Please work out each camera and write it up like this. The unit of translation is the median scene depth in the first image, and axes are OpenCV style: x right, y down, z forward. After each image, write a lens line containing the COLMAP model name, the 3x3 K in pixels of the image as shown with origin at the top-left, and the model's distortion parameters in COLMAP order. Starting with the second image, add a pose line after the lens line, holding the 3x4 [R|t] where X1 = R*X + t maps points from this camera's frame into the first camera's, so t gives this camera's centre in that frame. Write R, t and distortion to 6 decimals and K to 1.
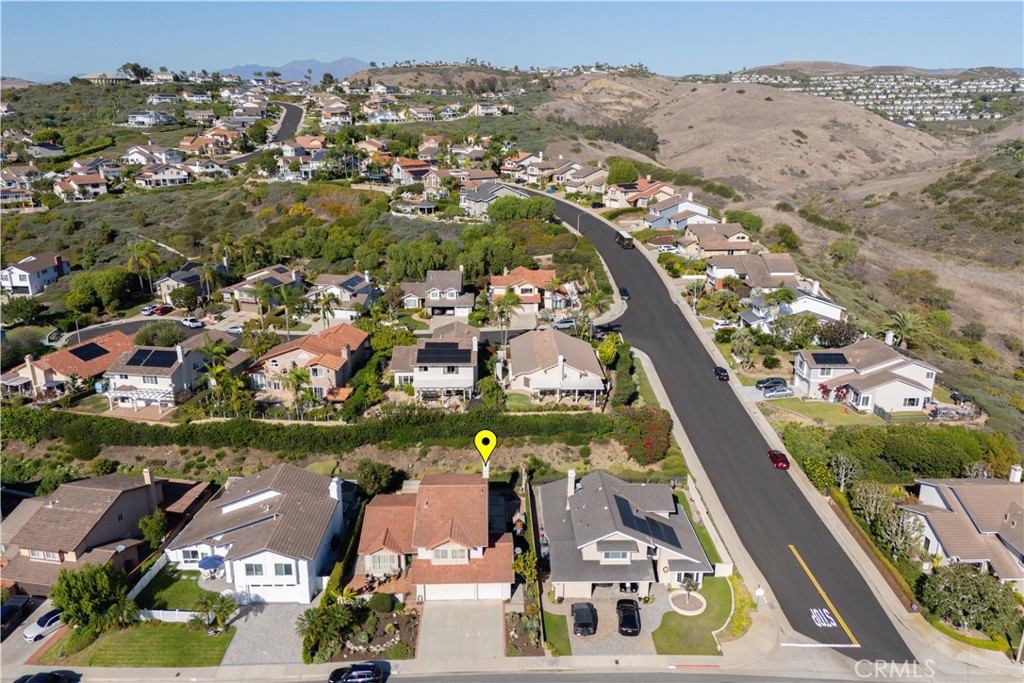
lens RADIAL K [[738.1, 0, 512.0], [0, 738.1, 341.5], [0, 0, 1]] dist [0.063336, -0.061260]
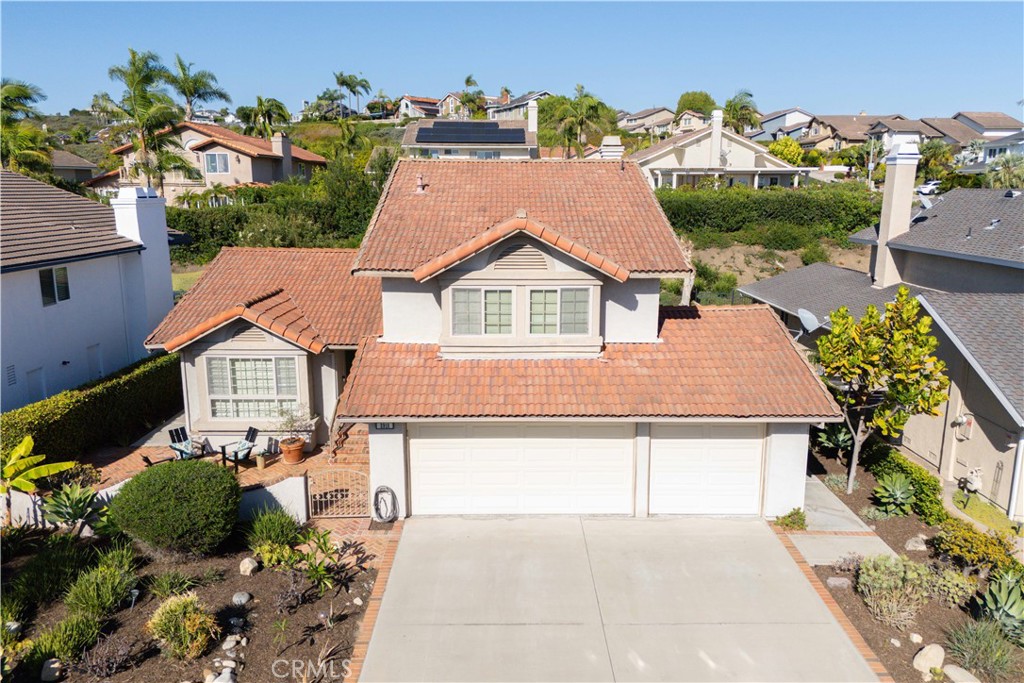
lens RADIAL K [[738.1, 0, 512.0], [0, 738.1, 341.5], [0, 0, 1]] dist [0.063336, -0.061260]
pose [[0.999738, -0.003081, -0.022678, -0.081321], [0.000543, 0.993815, -0.111047, 0.320017], [0.022880, 0.111005, 0.993556, 0.776697]]
